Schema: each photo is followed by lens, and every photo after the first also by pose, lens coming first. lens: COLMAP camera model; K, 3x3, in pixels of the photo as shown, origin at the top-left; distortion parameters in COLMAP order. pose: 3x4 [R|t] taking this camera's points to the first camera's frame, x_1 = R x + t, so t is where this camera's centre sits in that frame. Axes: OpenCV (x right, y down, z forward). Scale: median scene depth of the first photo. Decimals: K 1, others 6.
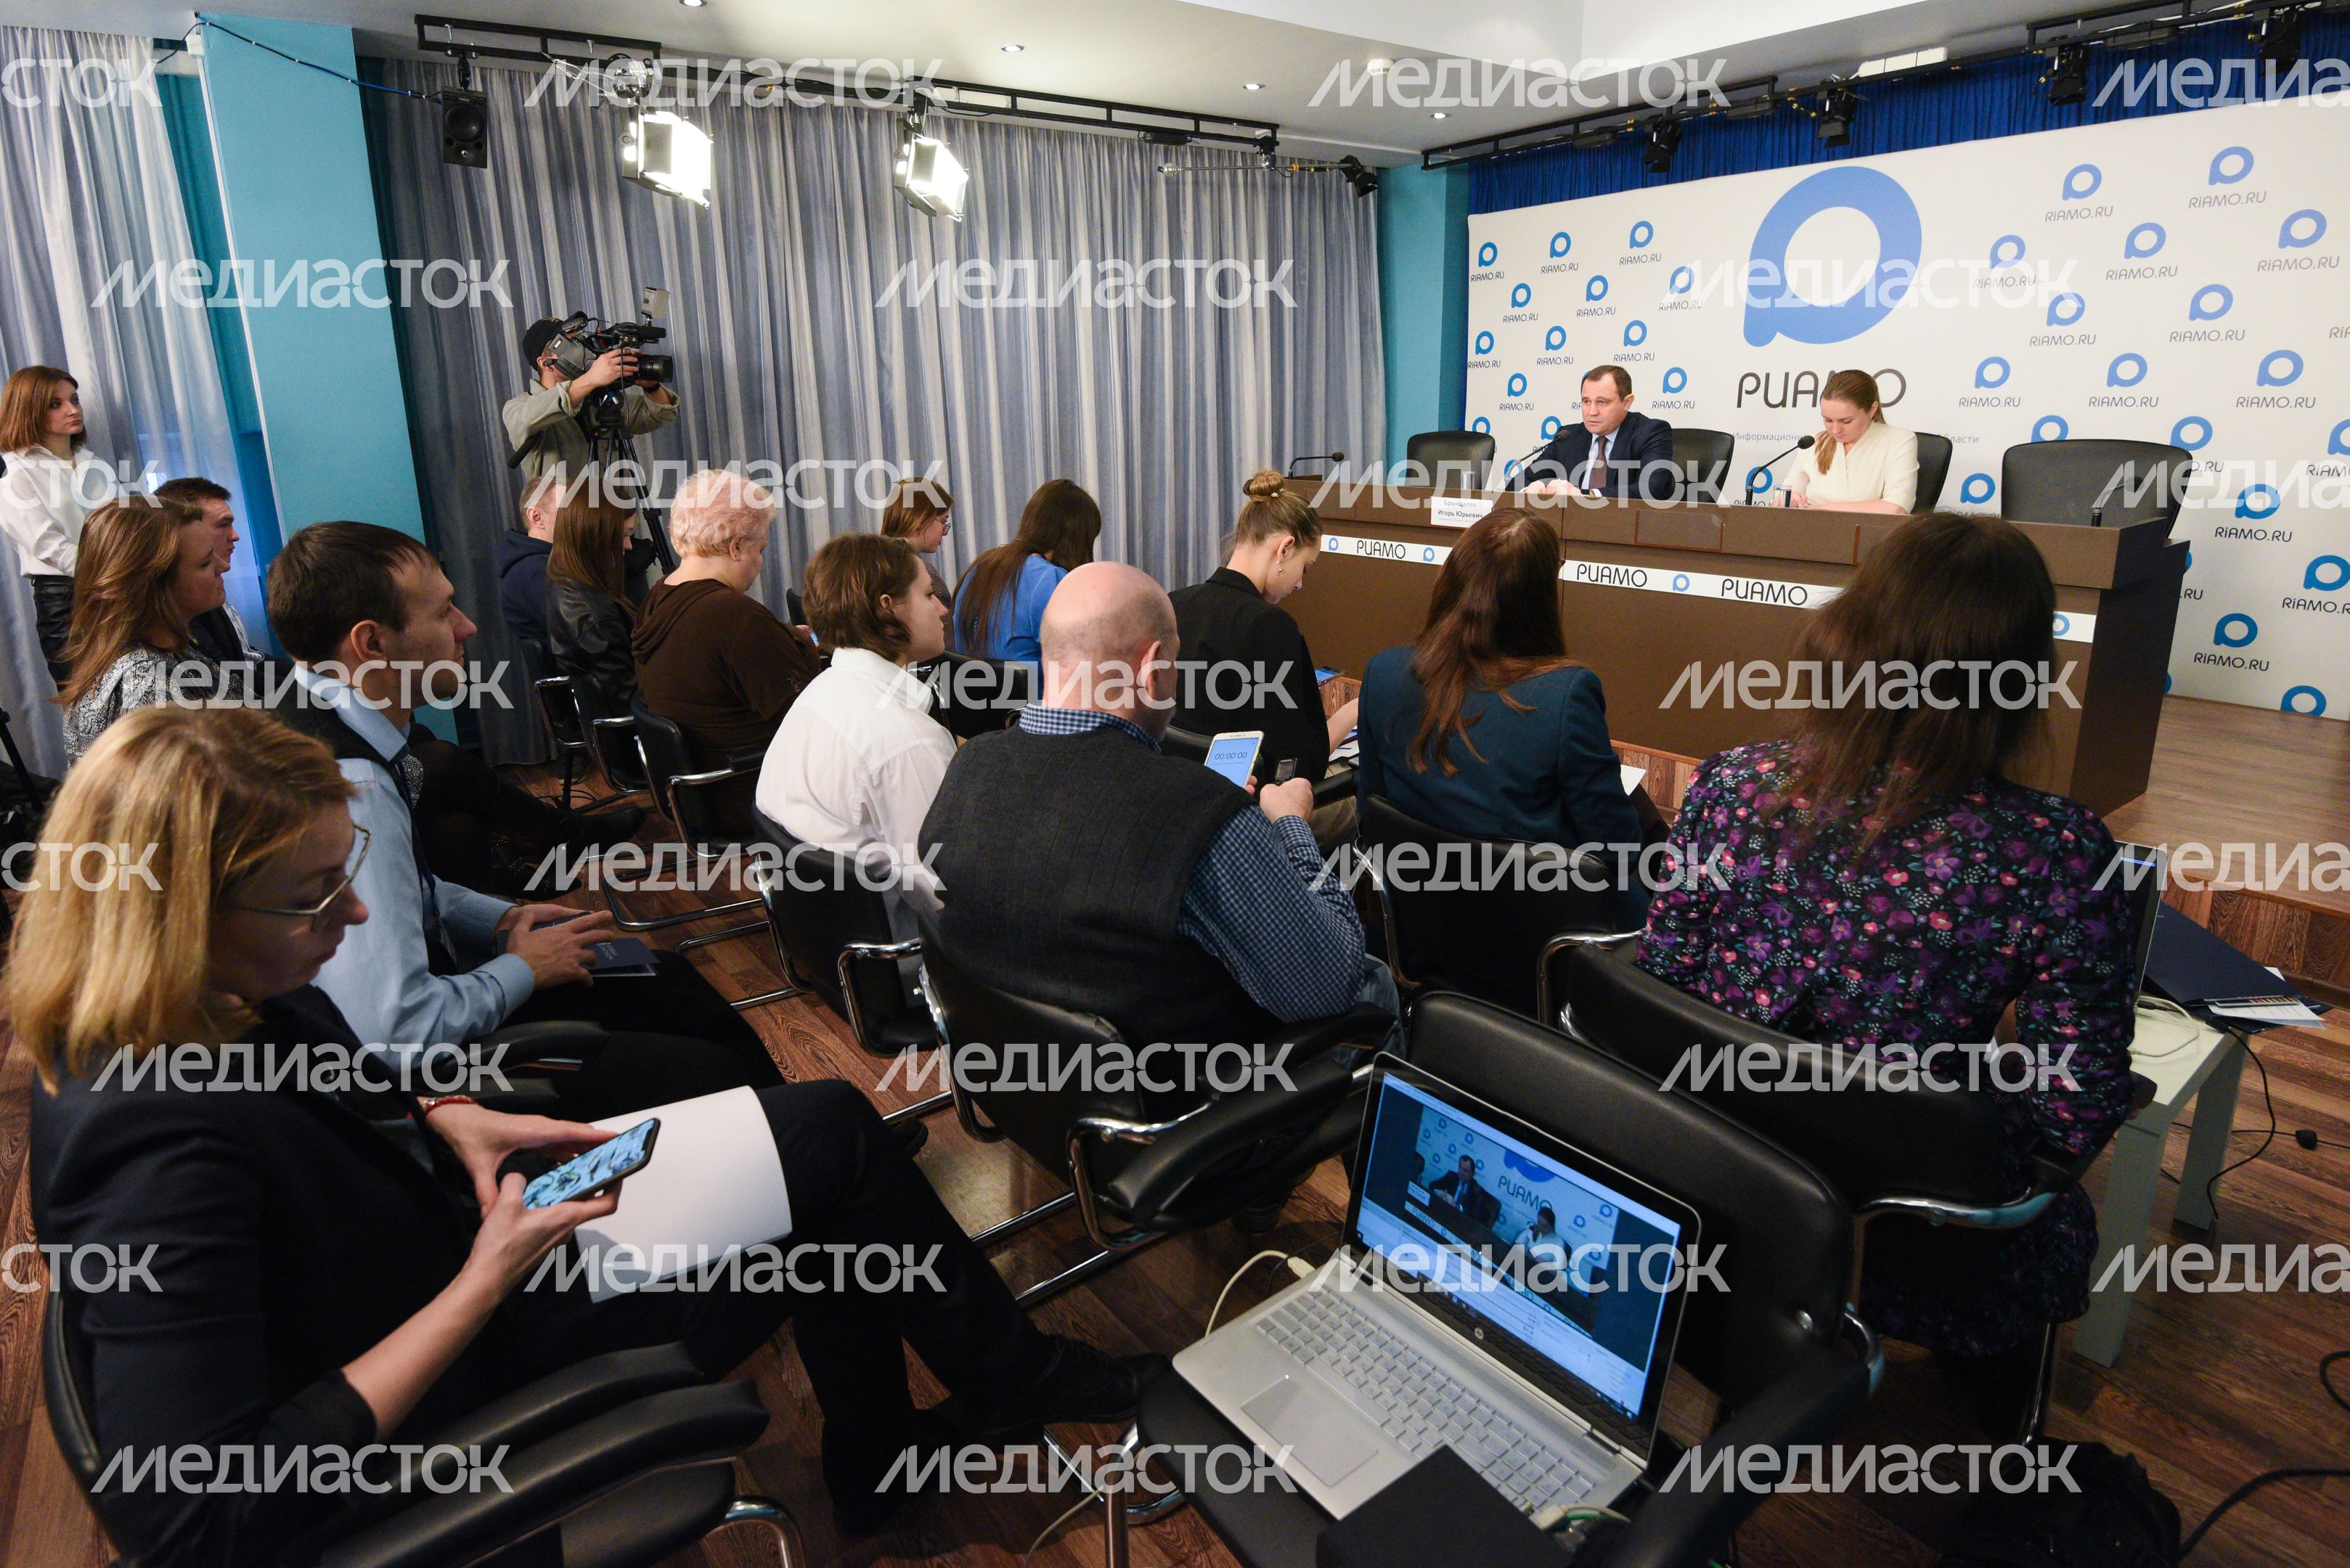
lens RADIAL K [[1317.3, 0, 1108.6], [0, 1317.3, 711.9], [0, 0, 1]] dist [-0.014430, -0.011969]
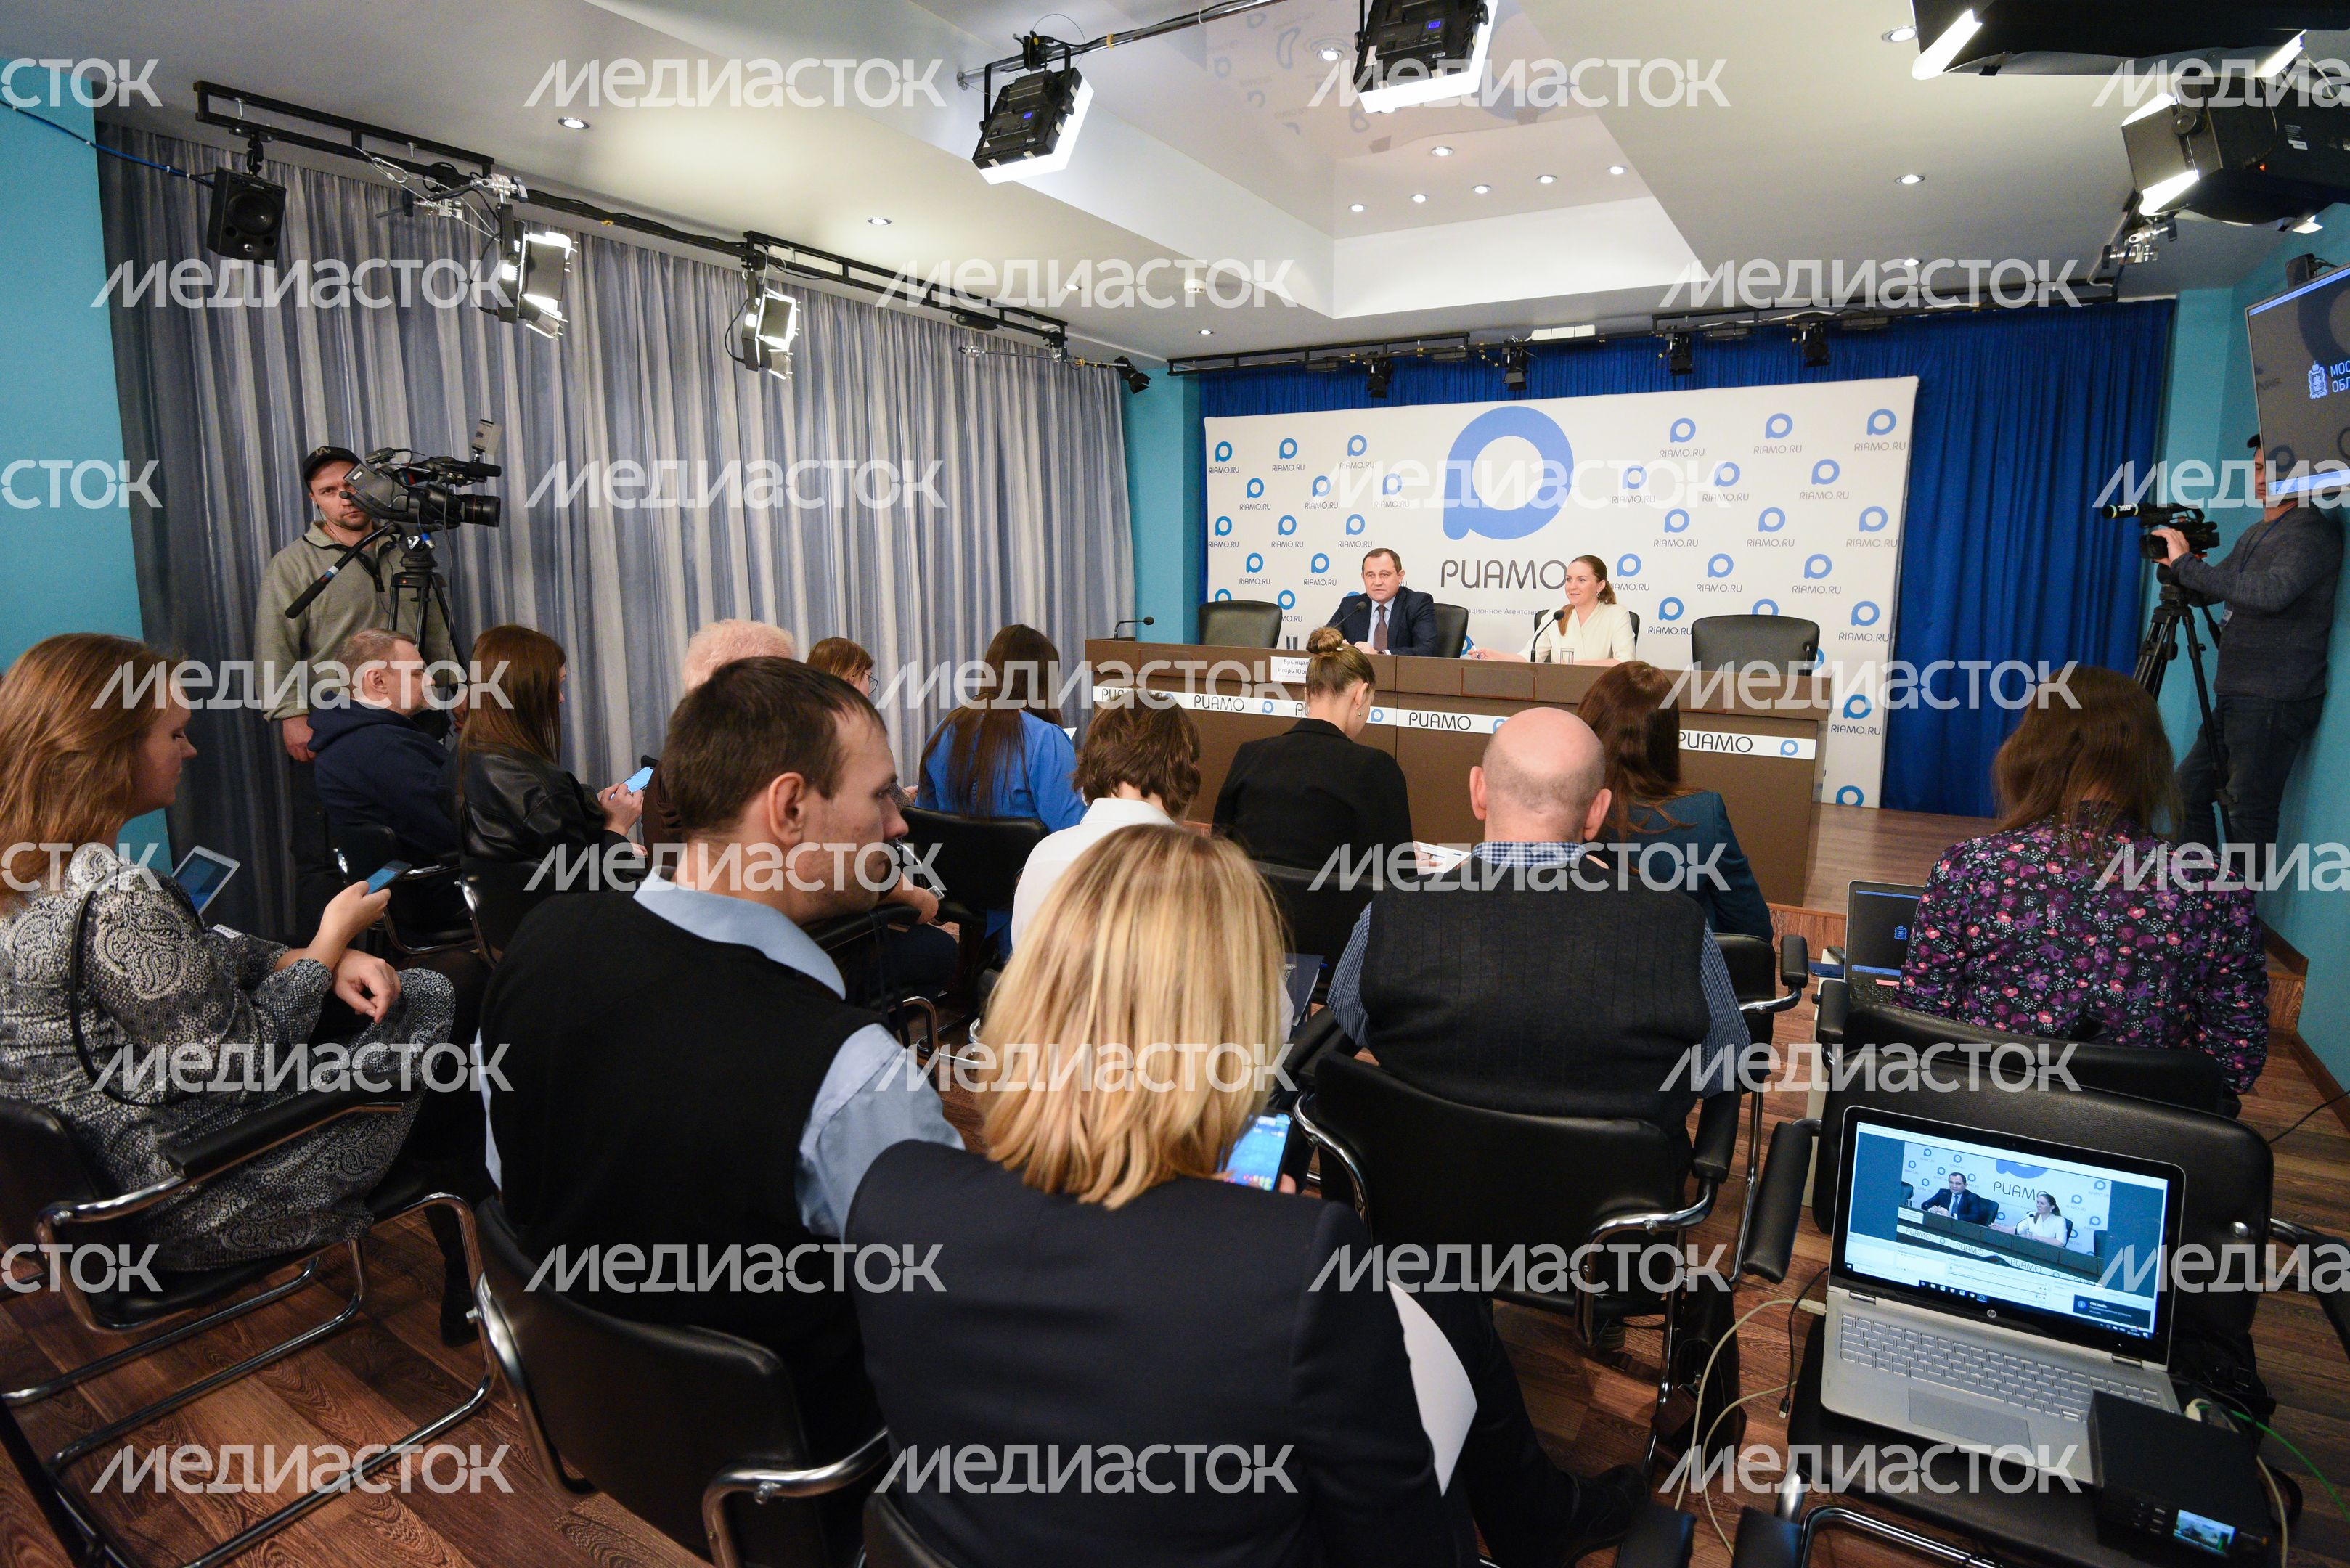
lens RADIAL K [[1253.7, 0, 1219.3], [0, 1253.7, 744.4], [0, 0, 1]] dist [-0.031119, -0.006339]
pose [[0.894216, -0.028603, 0.446722, -0.284076], [0.073026, 0.993909, -0.082538, -0.006037], [-0.441640, 0.106429, 0.890858, 0.074946]]
